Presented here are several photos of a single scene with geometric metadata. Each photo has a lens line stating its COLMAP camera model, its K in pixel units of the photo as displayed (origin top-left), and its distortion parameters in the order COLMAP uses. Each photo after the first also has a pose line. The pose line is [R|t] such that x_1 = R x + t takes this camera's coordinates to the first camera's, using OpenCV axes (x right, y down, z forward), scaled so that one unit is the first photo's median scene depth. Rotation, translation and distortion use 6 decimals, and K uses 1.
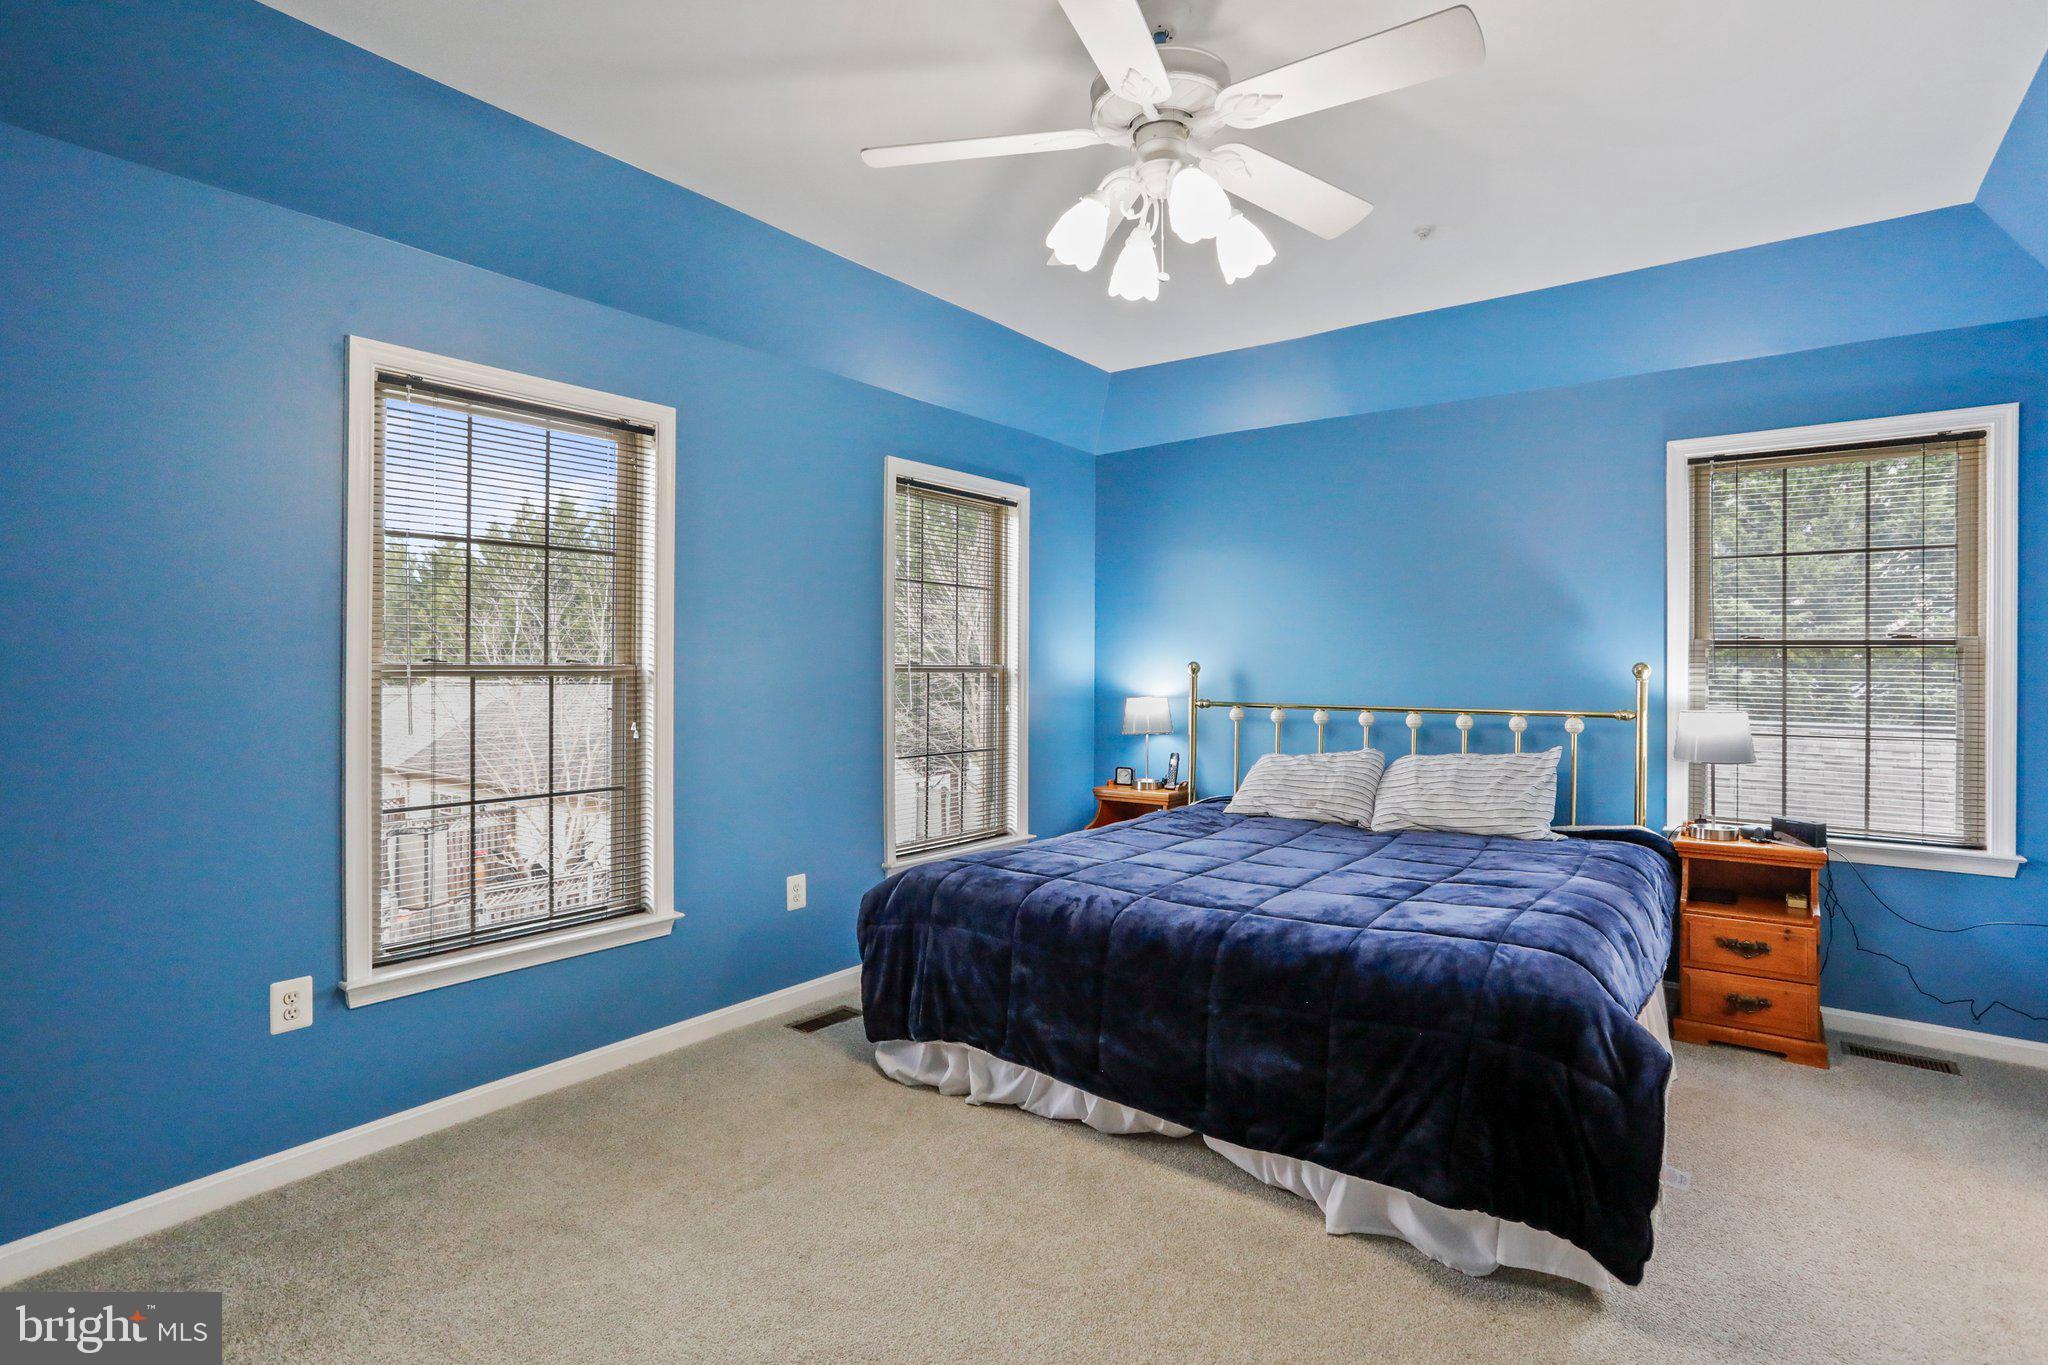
lens RADIAL K [[995.2, 0, 1027.3], [0, 995.2, 669.2], [0, 0, 1]] dist [-0.004256, 0.001565]
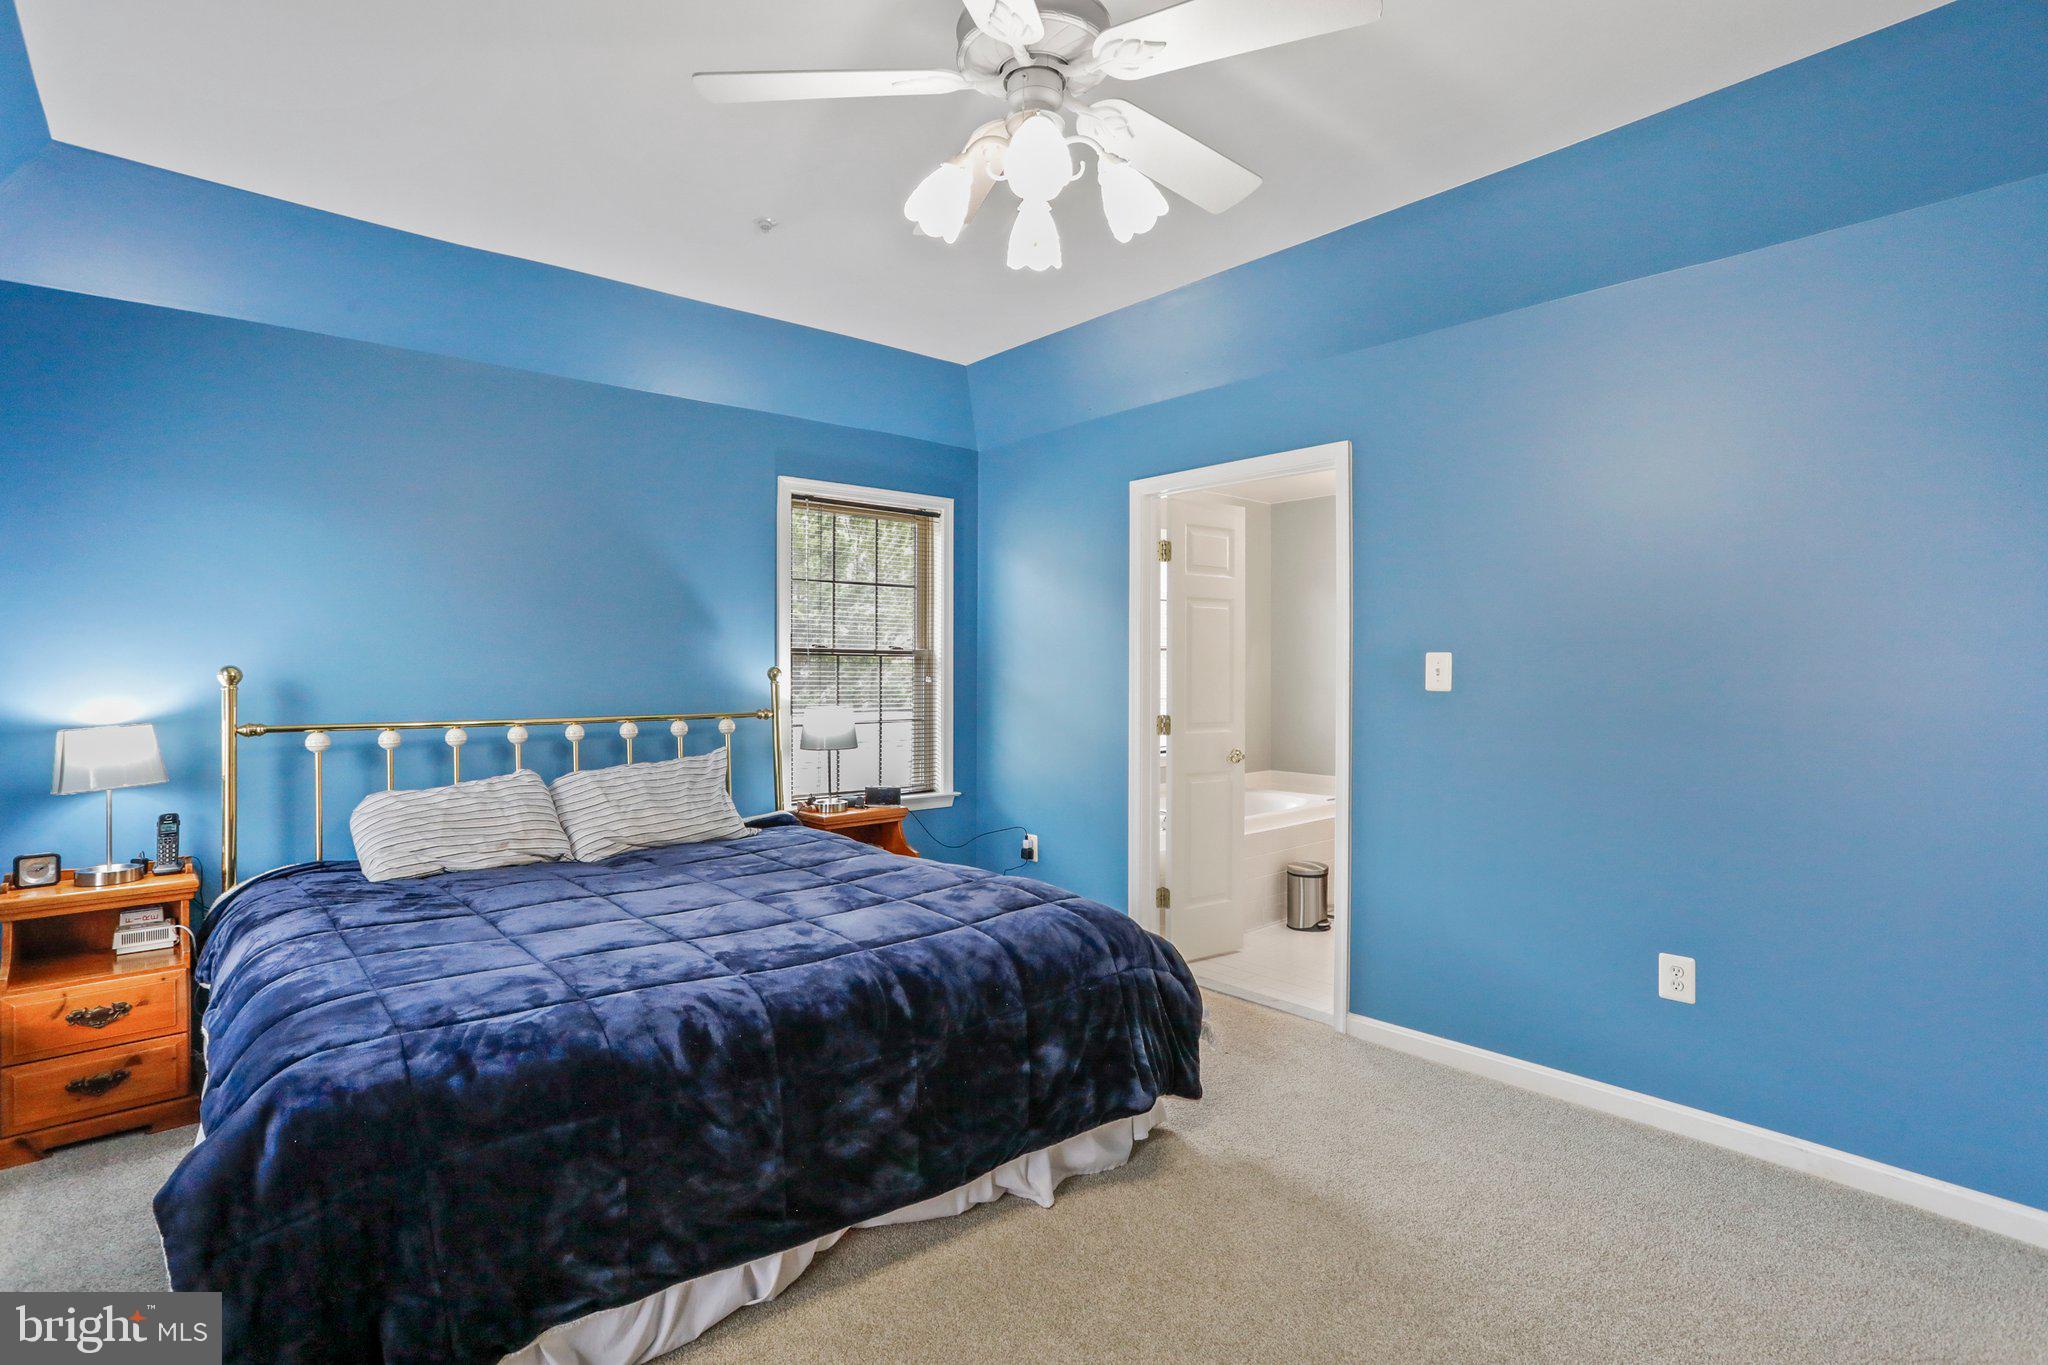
lens RADIAL K [[995.2, 0, 1023.9], [0, 995.2, 684.9], [0, 0, 1]] dist [-0.004256, 0.001565]
pose [[0.233083, -0.018797, 0.972275, -0.462350], [0.000670, 0.999816, 0.019169, -0.009311], [-0.972457, -0.003817, 0.233052, 0.493405]]
